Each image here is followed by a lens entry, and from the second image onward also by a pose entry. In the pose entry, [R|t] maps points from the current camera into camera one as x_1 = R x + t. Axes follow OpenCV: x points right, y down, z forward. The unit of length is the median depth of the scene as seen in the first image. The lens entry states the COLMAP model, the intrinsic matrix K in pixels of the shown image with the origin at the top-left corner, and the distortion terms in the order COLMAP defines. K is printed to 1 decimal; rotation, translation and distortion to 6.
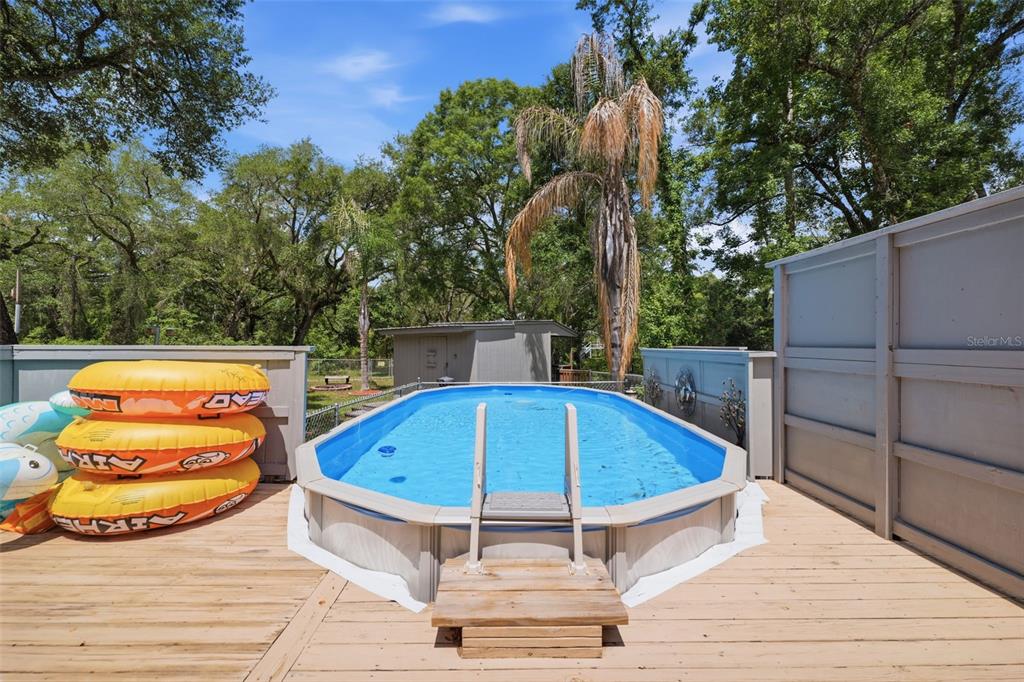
lens RADIAL K [[417.6, 0, 514.6], [0, 417.6, 343.4], [0, 0, 1]] dist [0.000065, -0.000195]
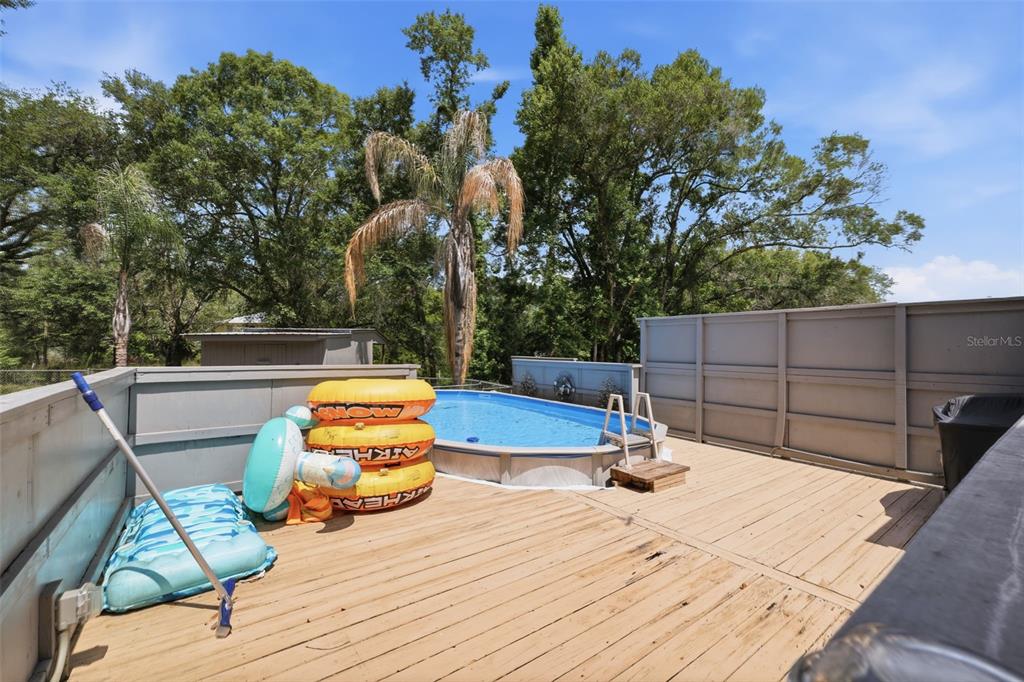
lens RADIAL K [[417.6, 0, 514.1], [0, 417.6, 347.5], [0, 0, 1]] dist [0.000065, -0.000195]
pose [[0.813397, 0.011505, 0.581595, -0.334235], [-0.012389, 0.999920, -0.002453, -0.015482], [-0.581577, -0.005210, 0.813475, -0.080614]]
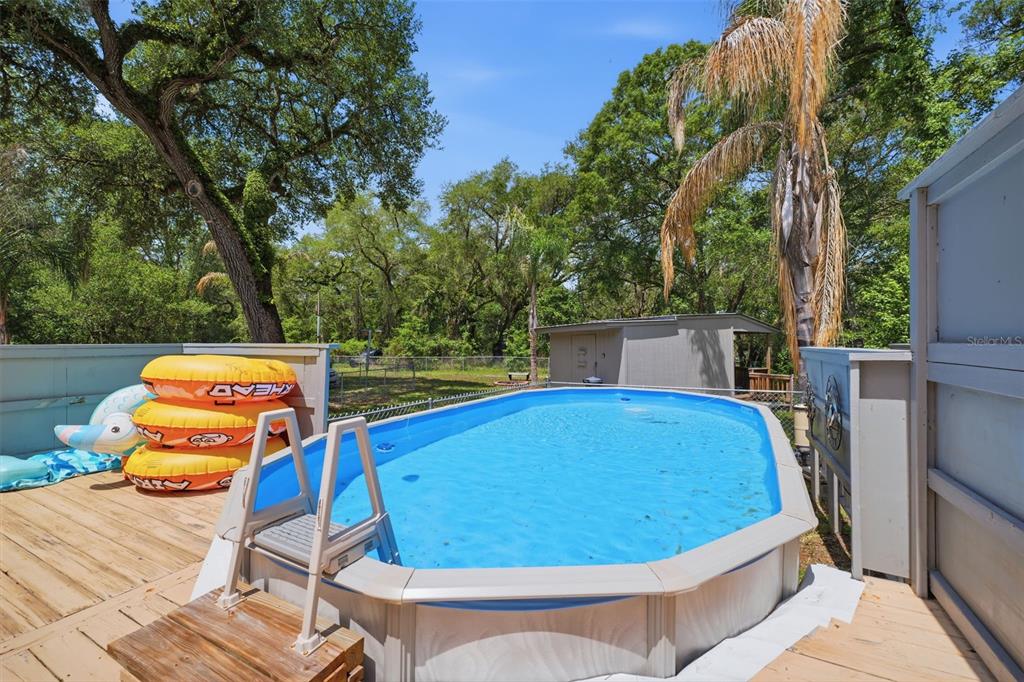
lens RADIAL K [[417.6, 0, 514.4], [0, 417.6, 345.0], [0, 0, 1]] dist [0.000065, -0.000195]
pose [[0.877438, -0.001457, -0.479687, 0.146248], [0.004517, 0.999976, 0.005225, 0.002122], [0.479668, -0.006751, 0.877424, 0.093670]]
